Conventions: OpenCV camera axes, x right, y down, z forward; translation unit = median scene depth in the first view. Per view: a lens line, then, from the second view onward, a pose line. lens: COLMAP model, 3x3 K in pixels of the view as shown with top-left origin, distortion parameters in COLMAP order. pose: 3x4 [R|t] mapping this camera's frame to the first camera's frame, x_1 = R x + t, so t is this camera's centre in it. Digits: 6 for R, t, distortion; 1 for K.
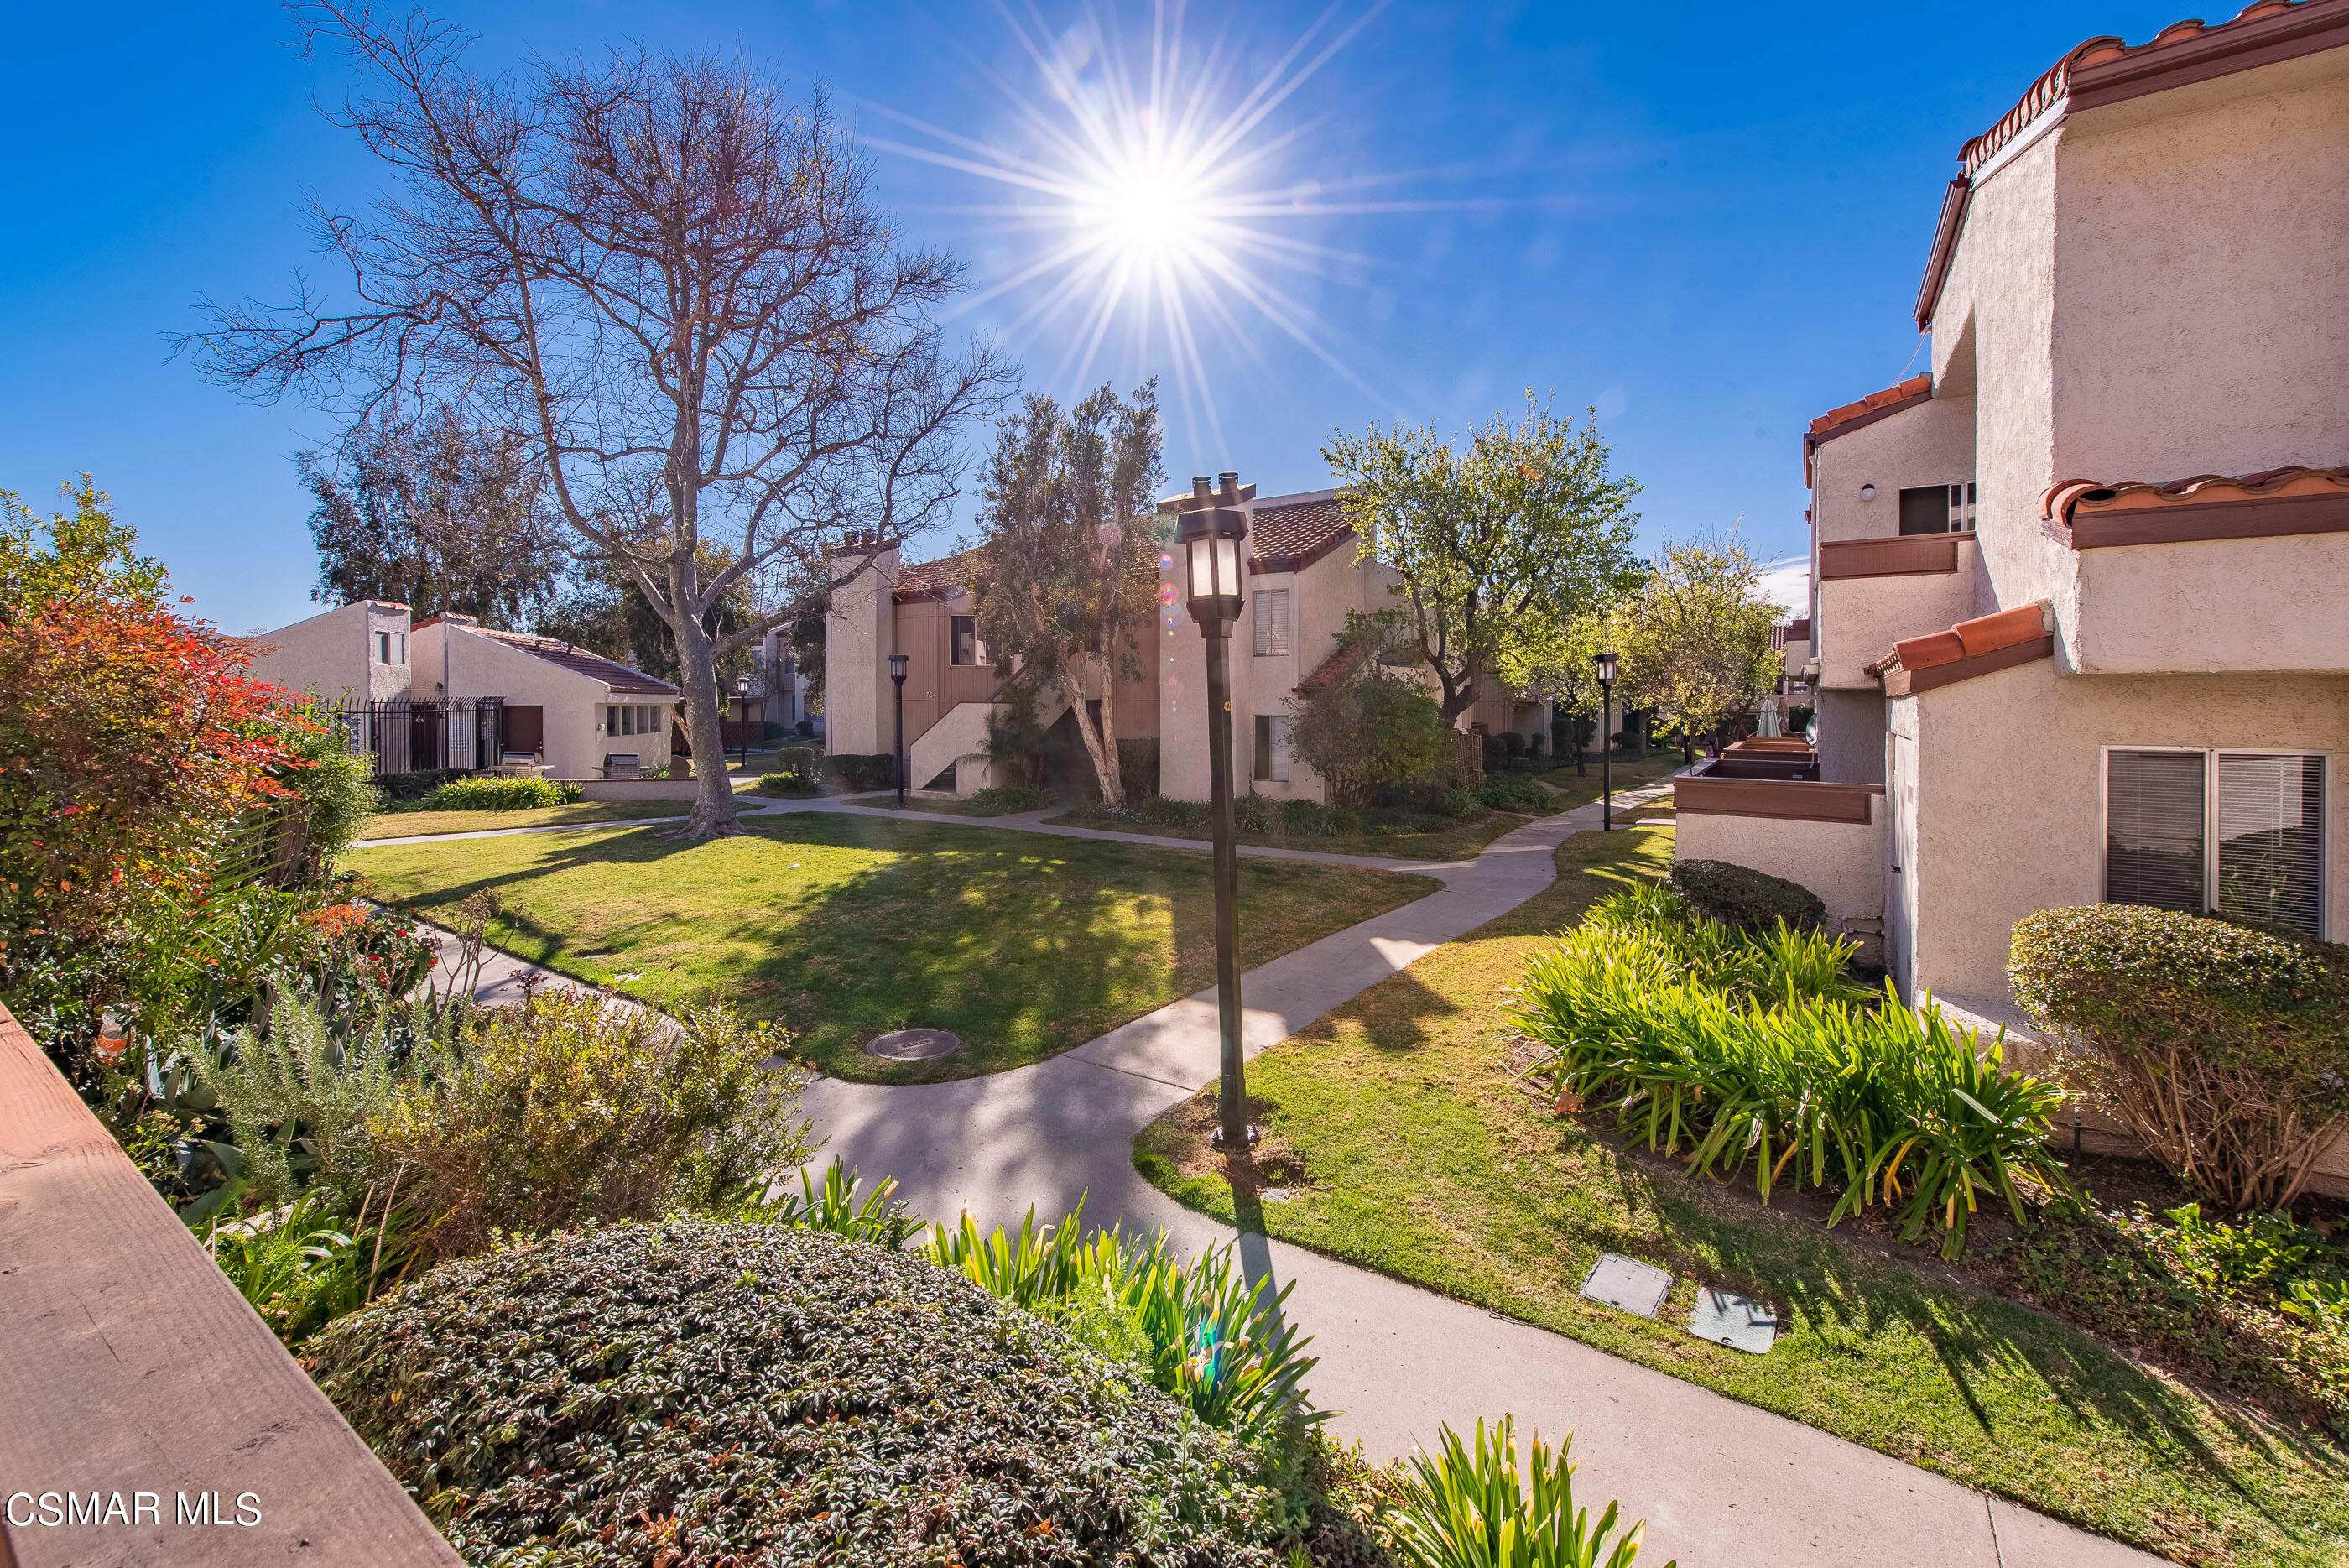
lens RADIAL K [[930.3, 0, 1185.9], [0, 930.3, 716.2], [0, 0, 1]] dist [0.029279, -0.019696]
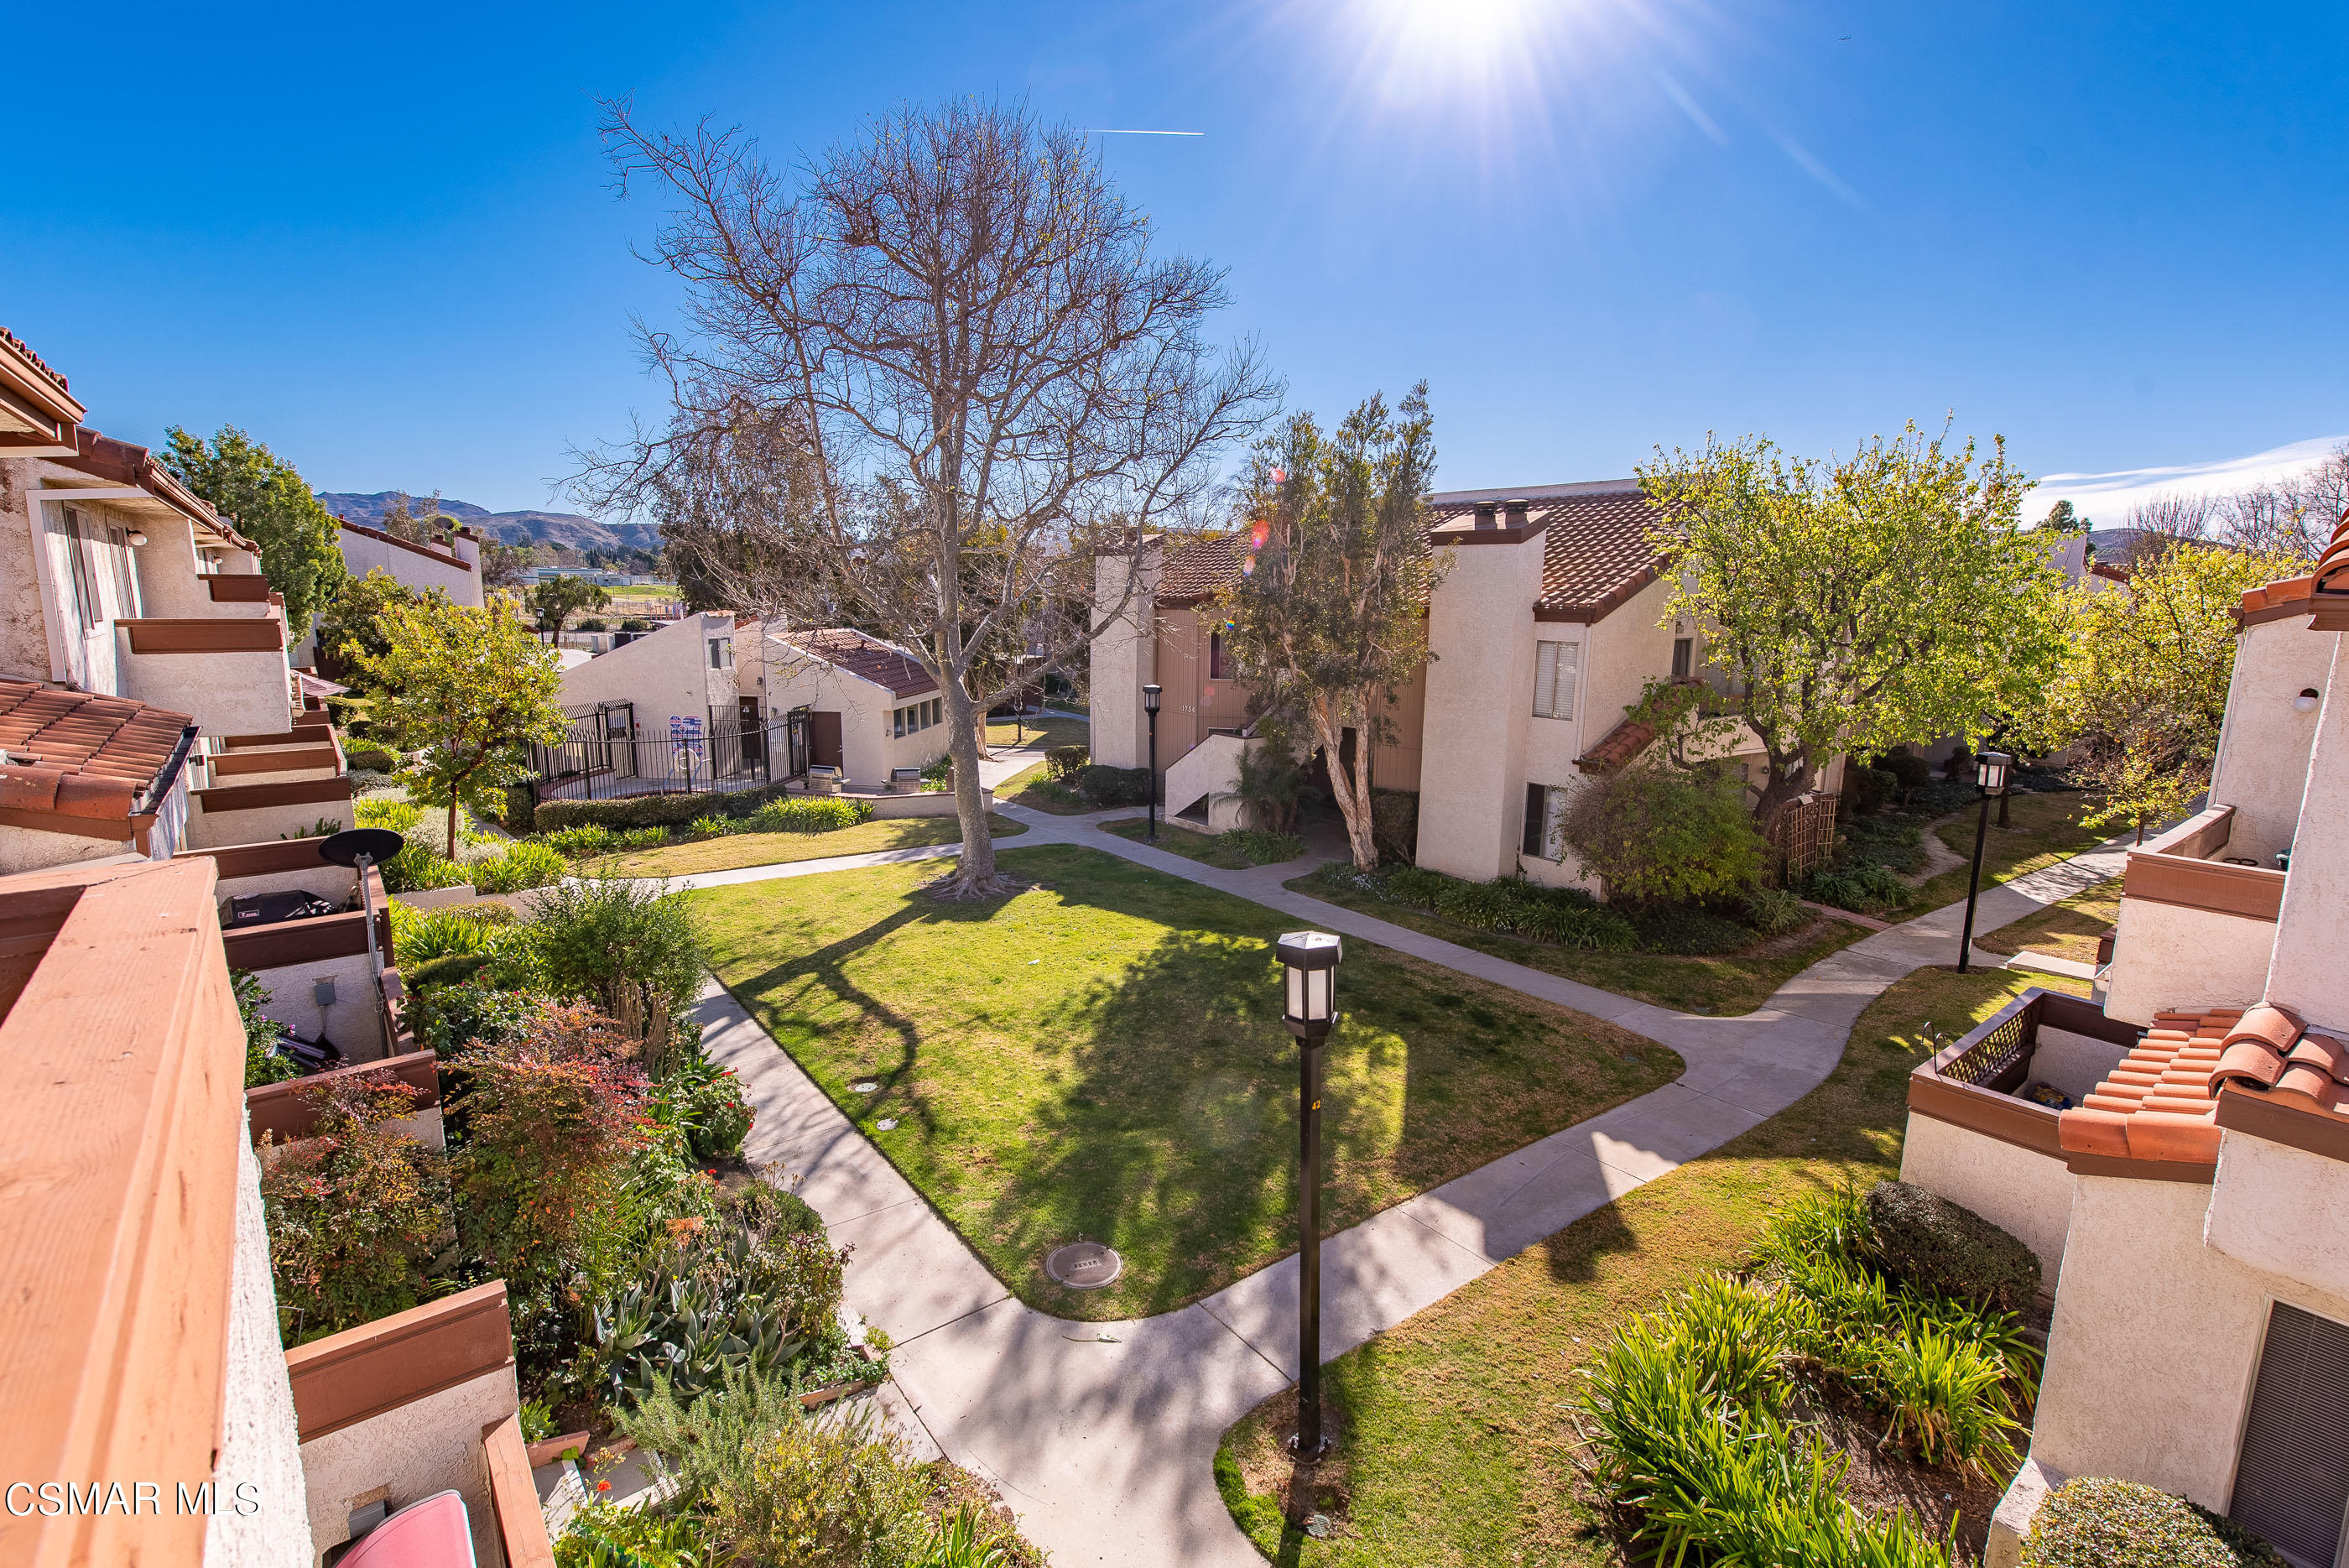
lens RADIAL K [[1095.8, 0, 1195.9], [0, 1095.8, 766.4], [0, 0, 1]] dist [0.018368, -0.012412]
pose [[0.953924, 0.065595, -0.292791, 0.077469], [-0.017392, 0.986258, 0.164292, -0.183497], [0.299544, -0.151629, 0.941956, -0.070637]]
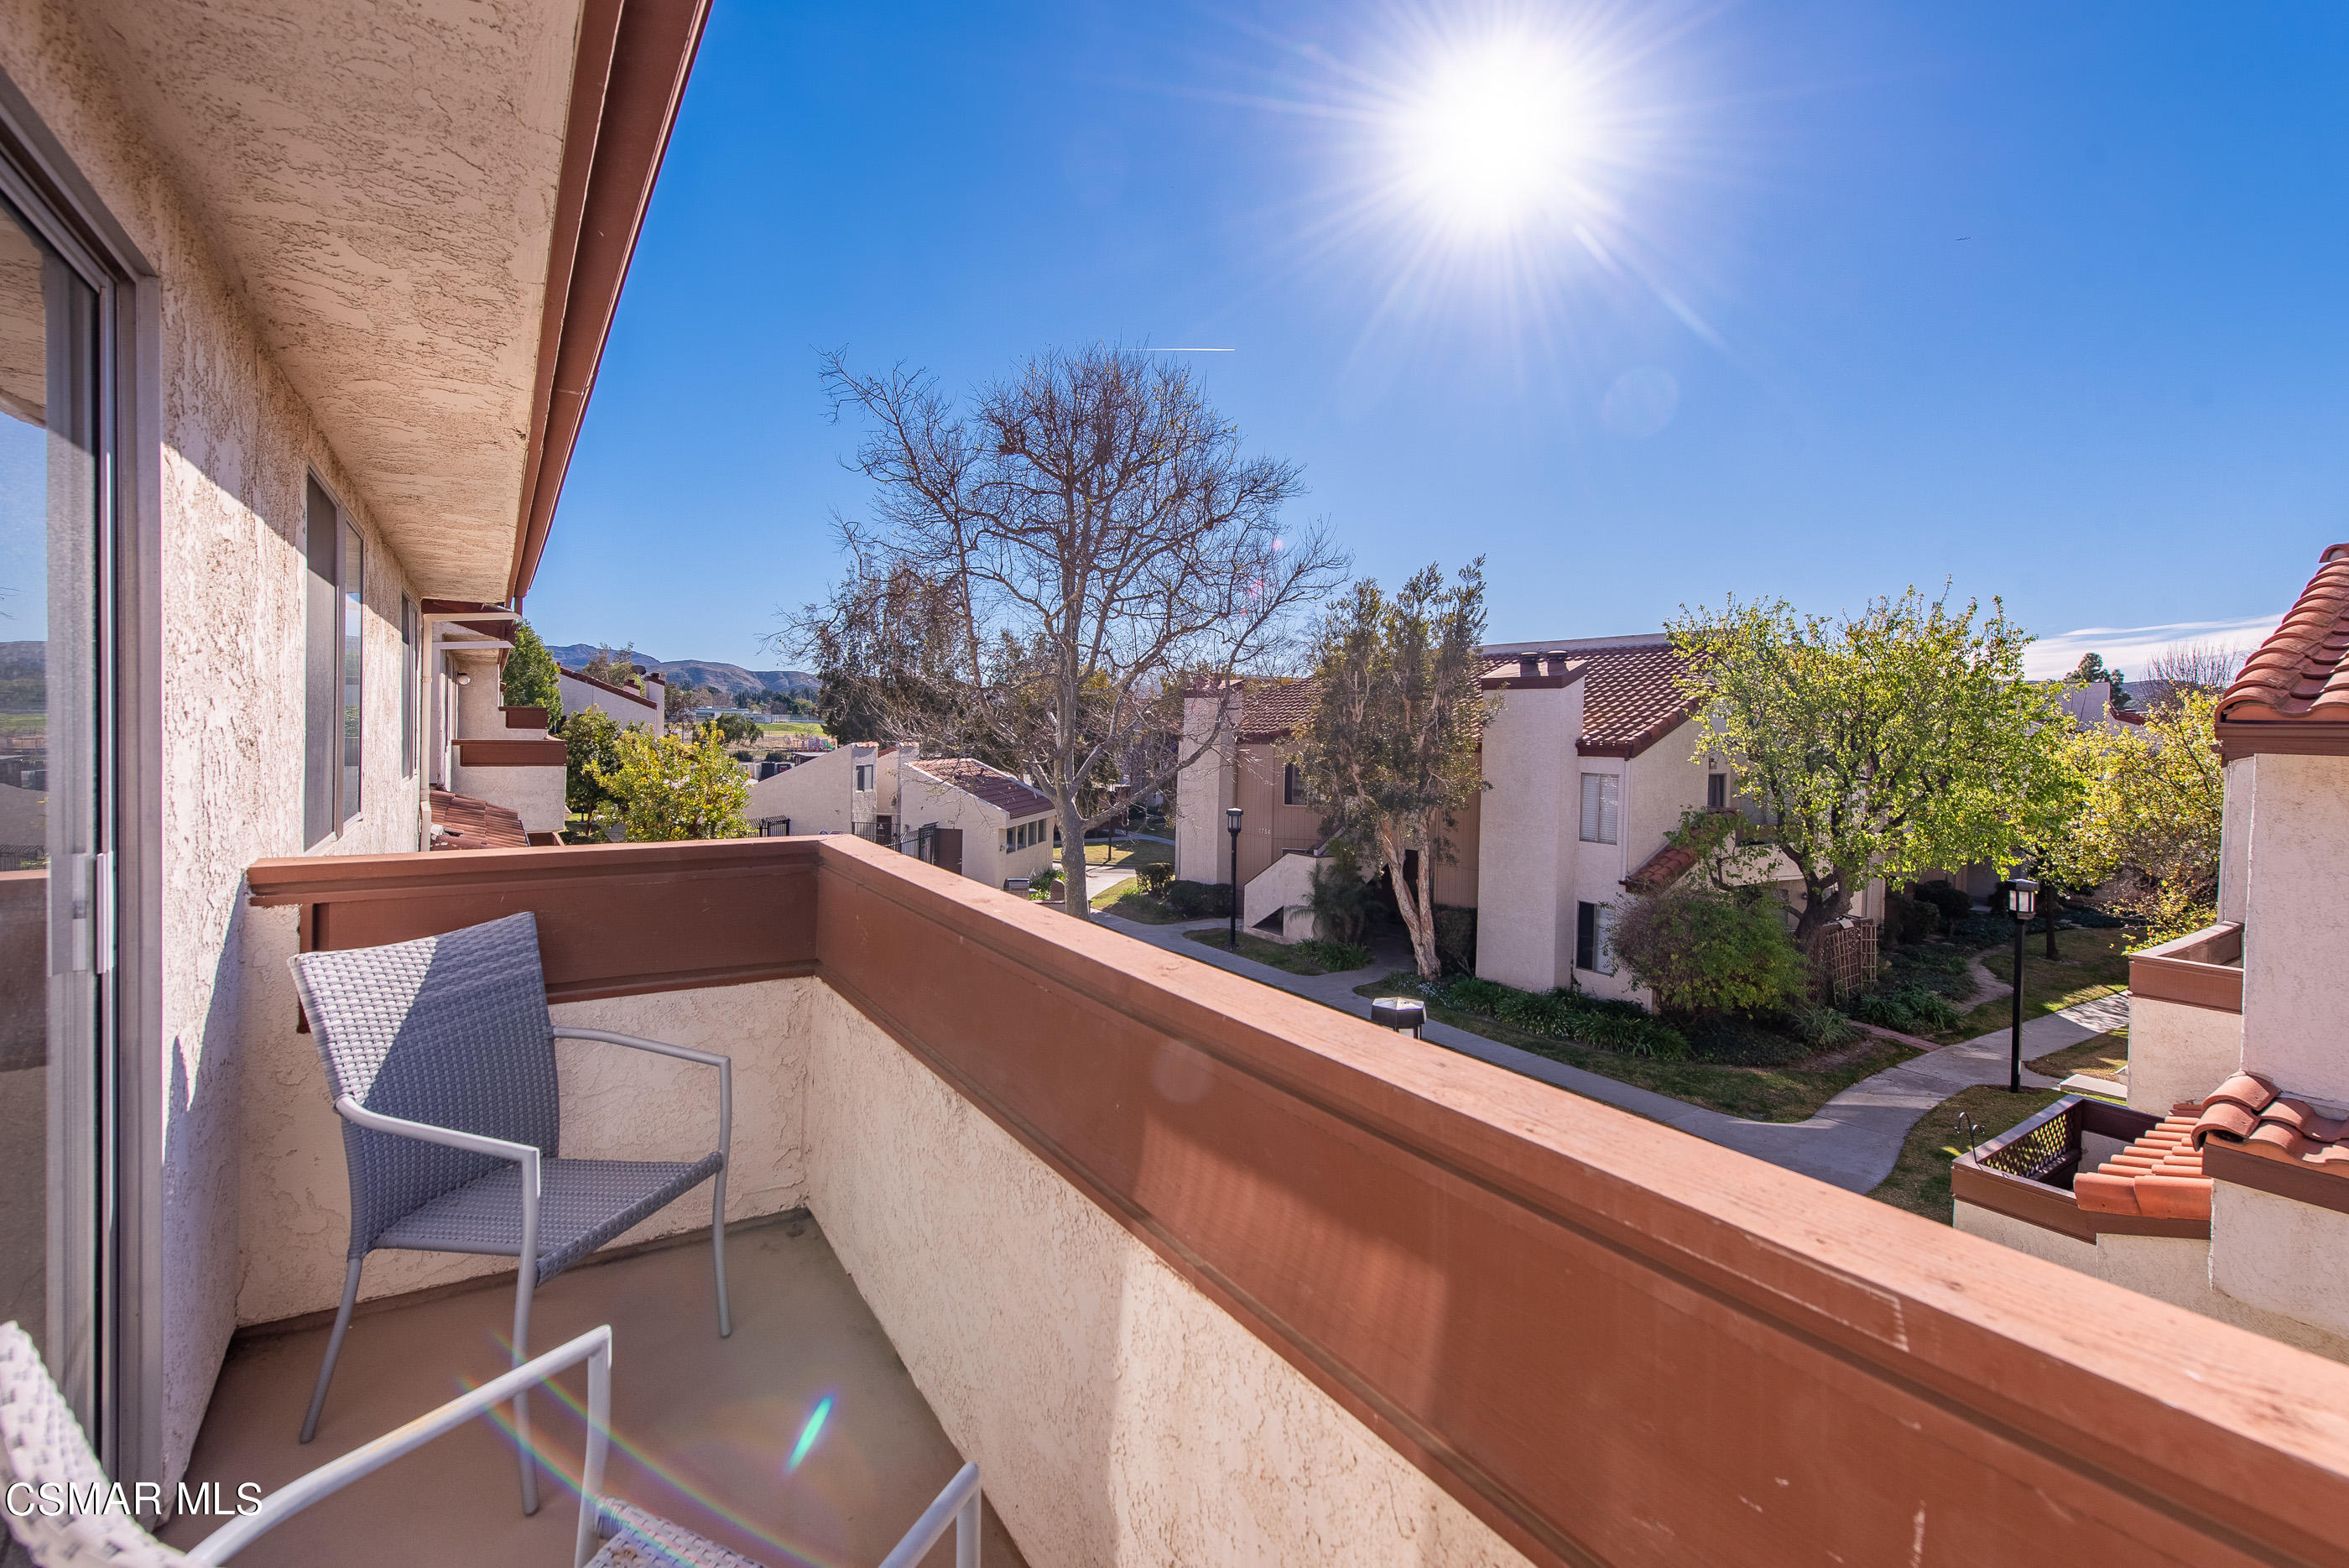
lens RADIAL K [[1008.4, 0, 1171.6], [0, 1008.4, 726.7], [0, 0, 1]] dist [0.017427, -0.007865]
pose [[0.924921, 0.024169, -0.379390, 0.077629], [-0.024799, 0.999687, 0.003228, -0.177757], [0.379350, 0.006423, 0.925231, -0.139323]]
